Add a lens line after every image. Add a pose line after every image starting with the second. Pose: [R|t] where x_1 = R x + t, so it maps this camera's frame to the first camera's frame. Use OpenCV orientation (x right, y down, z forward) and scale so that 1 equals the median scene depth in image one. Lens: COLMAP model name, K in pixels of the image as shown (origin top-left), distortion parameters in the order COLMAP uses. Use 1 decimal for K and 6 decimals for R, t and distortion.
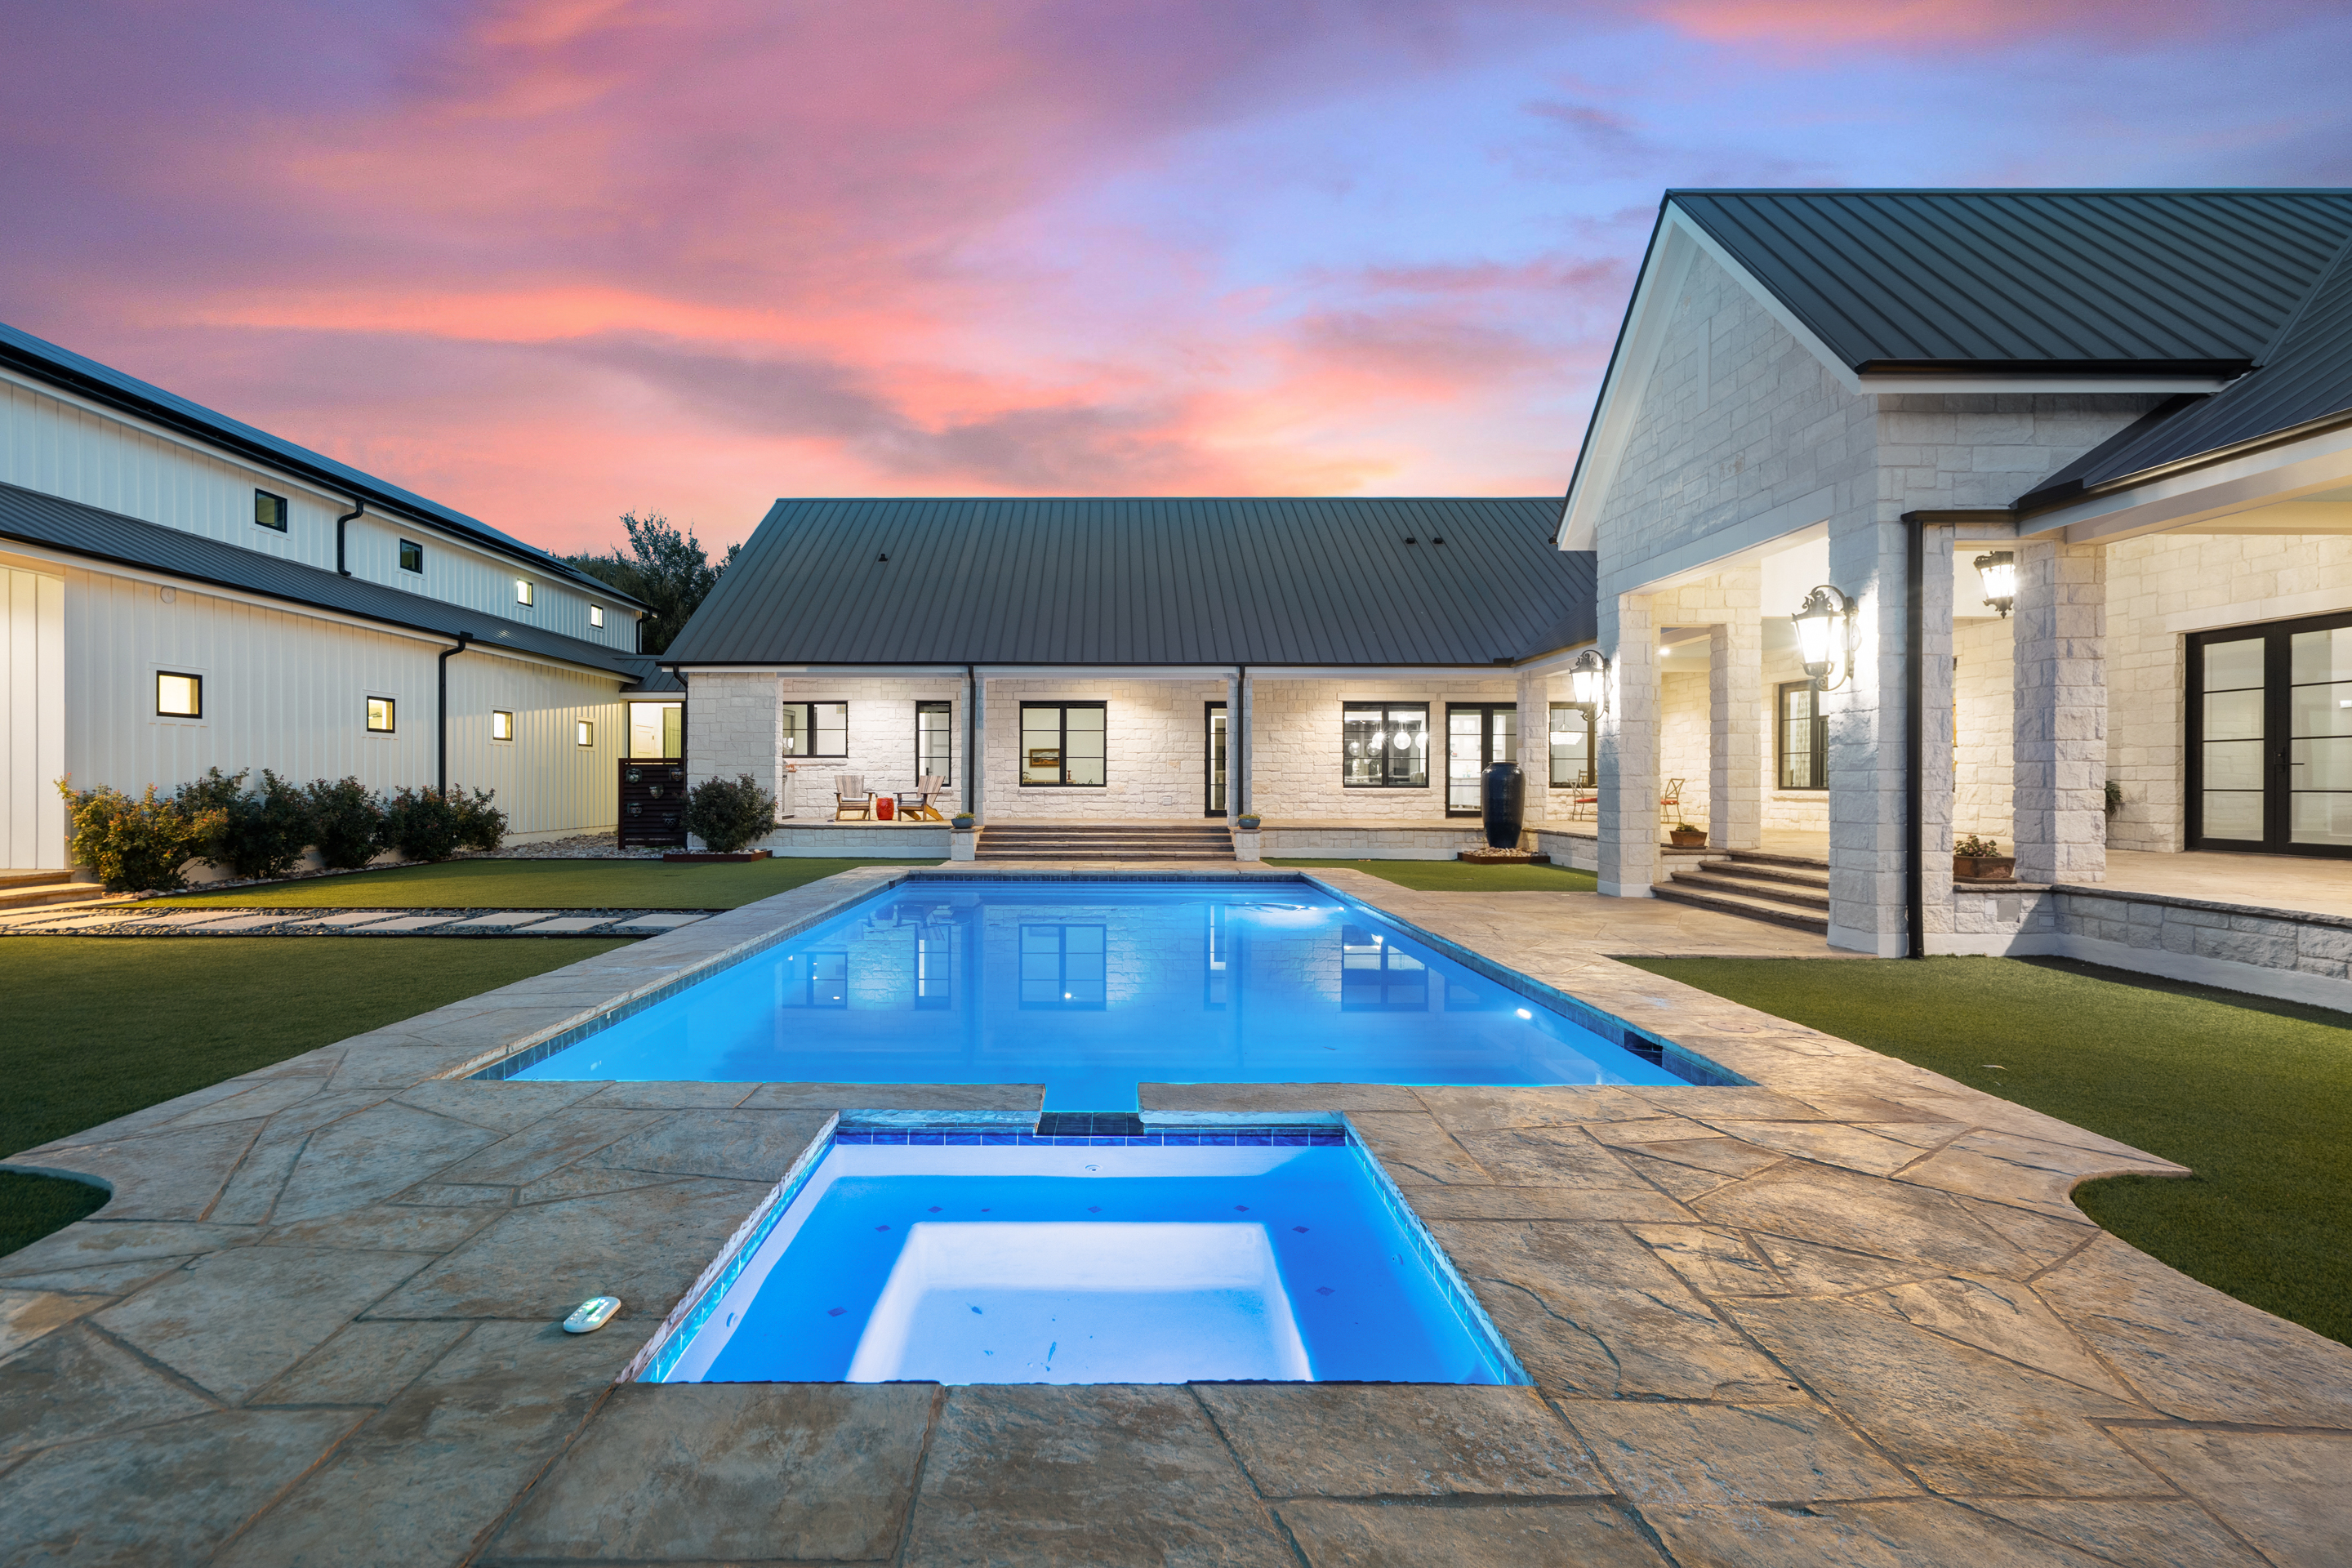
lens RADIAL K [[1108.8, 0, 1170.0], [0, 1108.8, 775.1], [0, 0, 1]] dist [0.019019, 0.000560]
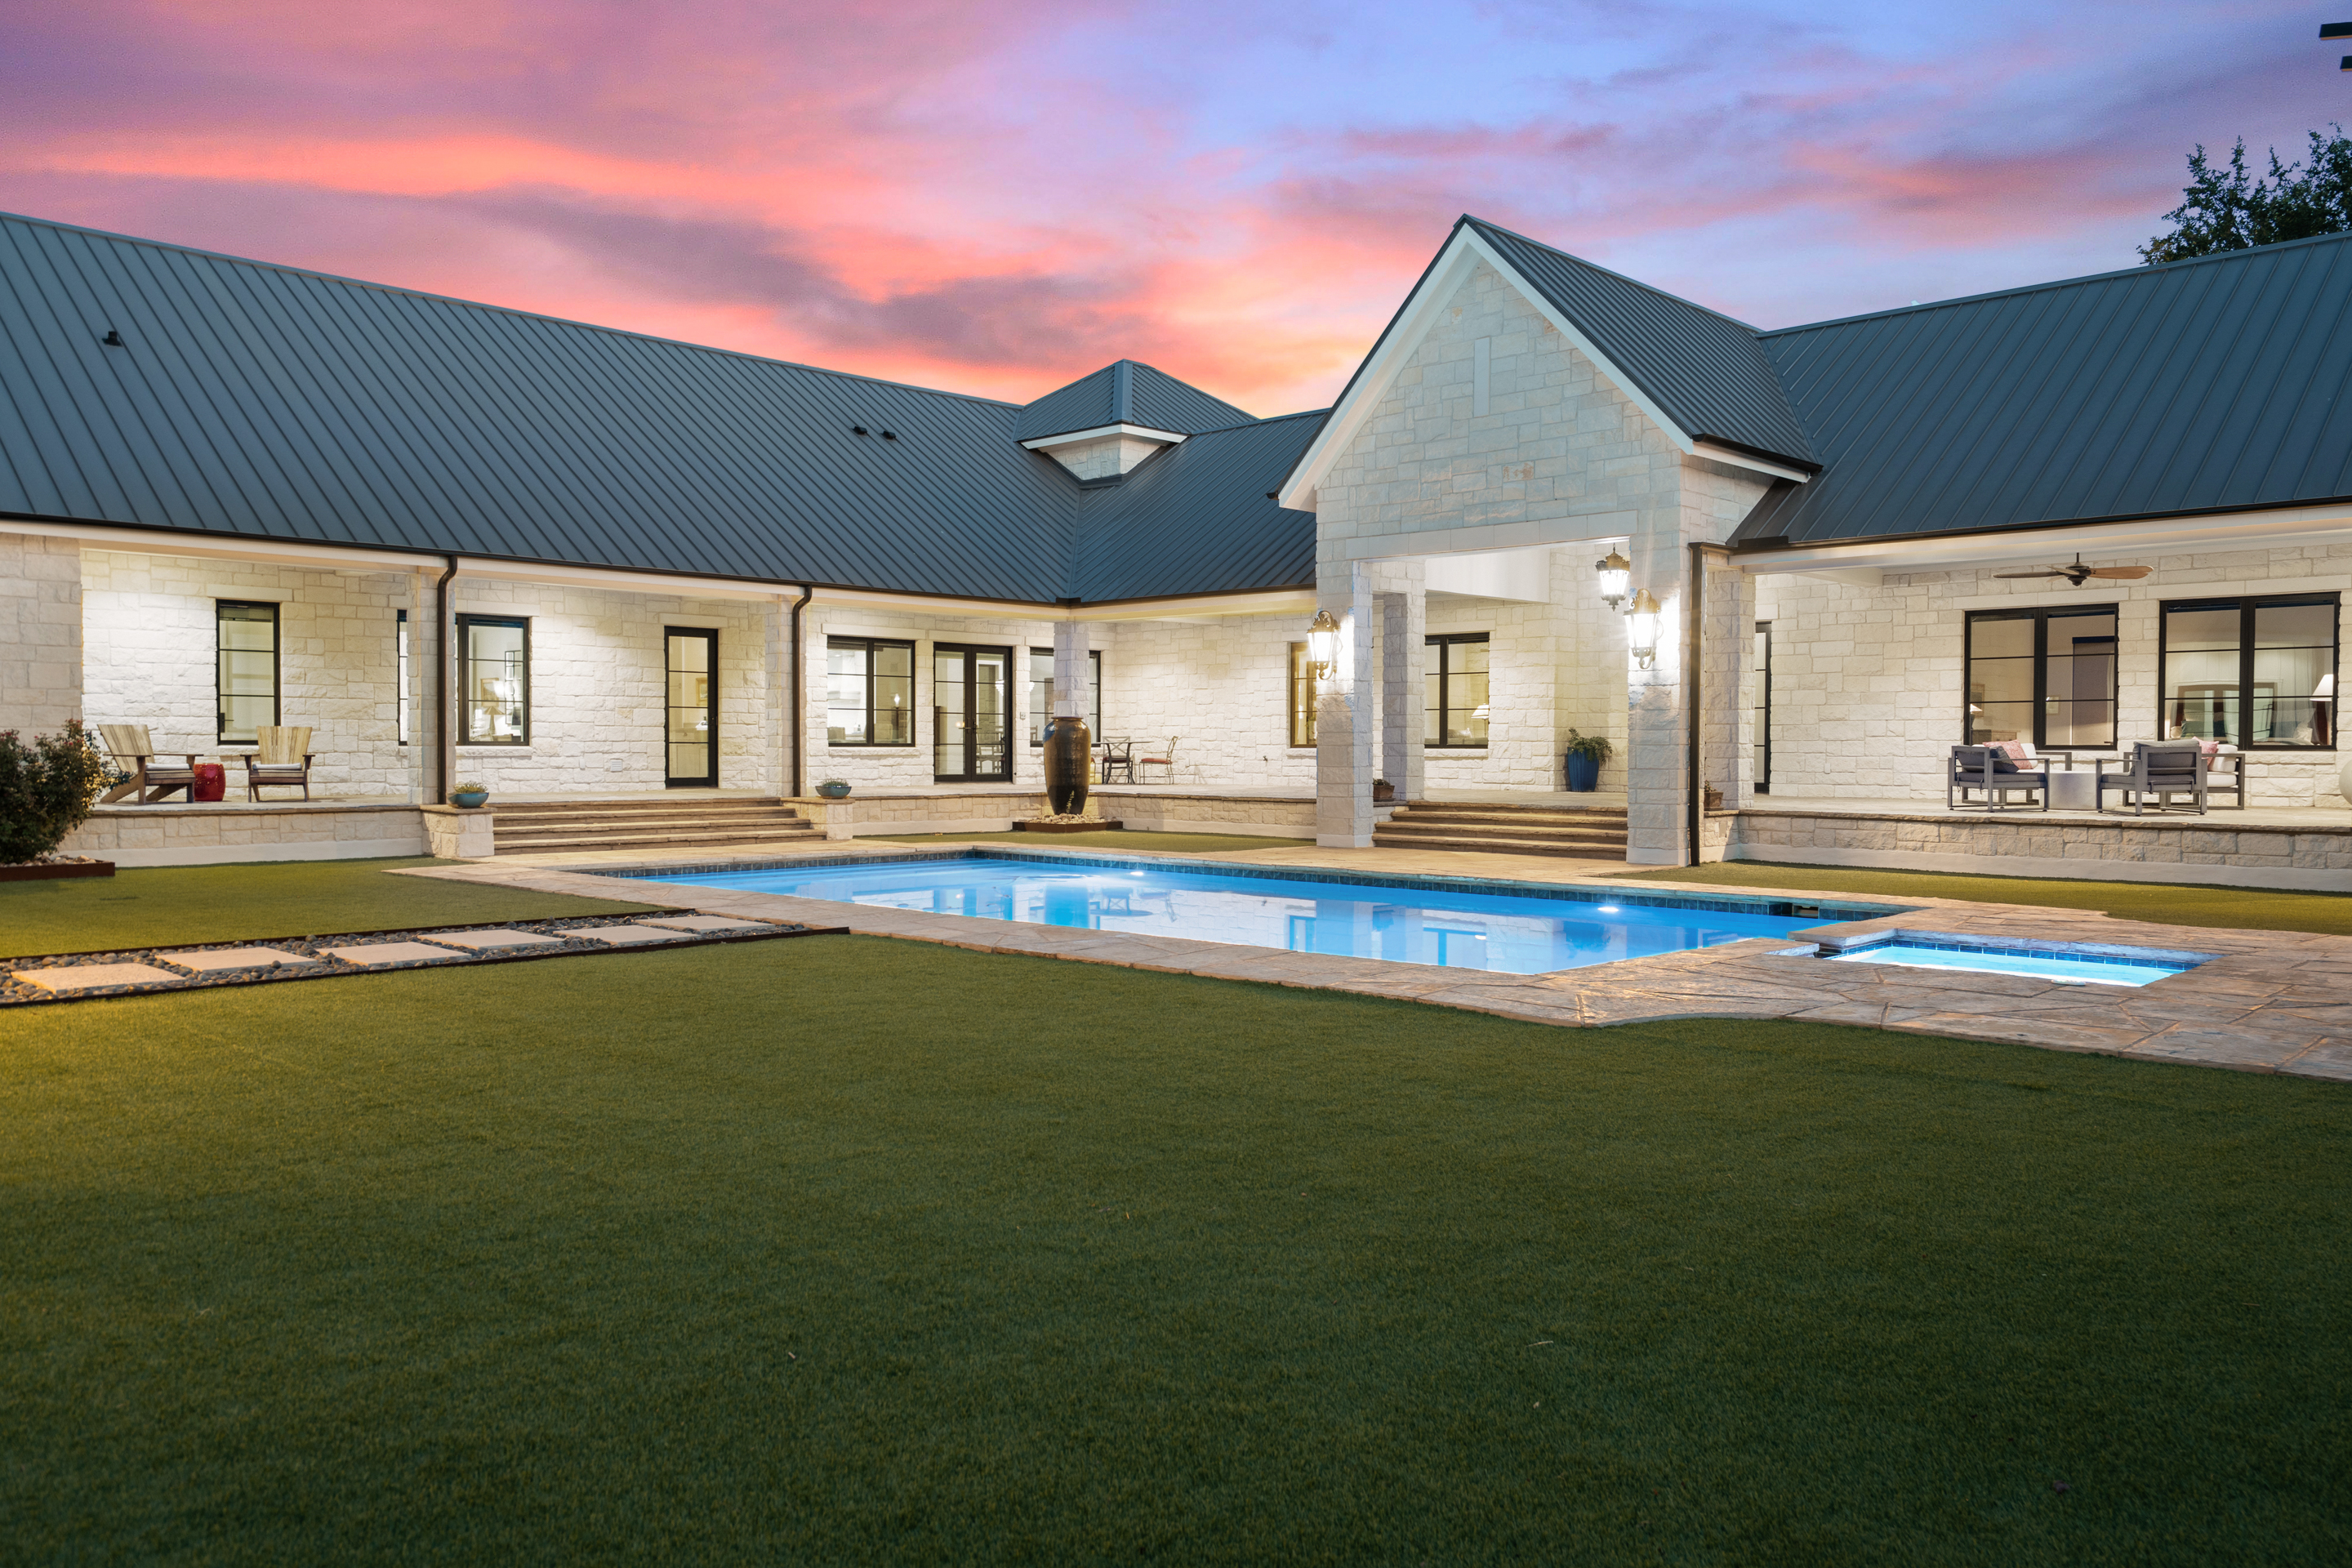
lens RADIAL K [[1720.3, 0, 1176.0], [0, 1720.3, 784.0], [0, 0, 1]] dist [0.051824, -0.003975]
pose [[0.698289, -0.016571, 0.715624, -0.832243], [-0.005275, 0.999586, 0.028294, 0.003382], [-0.715797, -0.023533, 0.697912, -0.019621]]
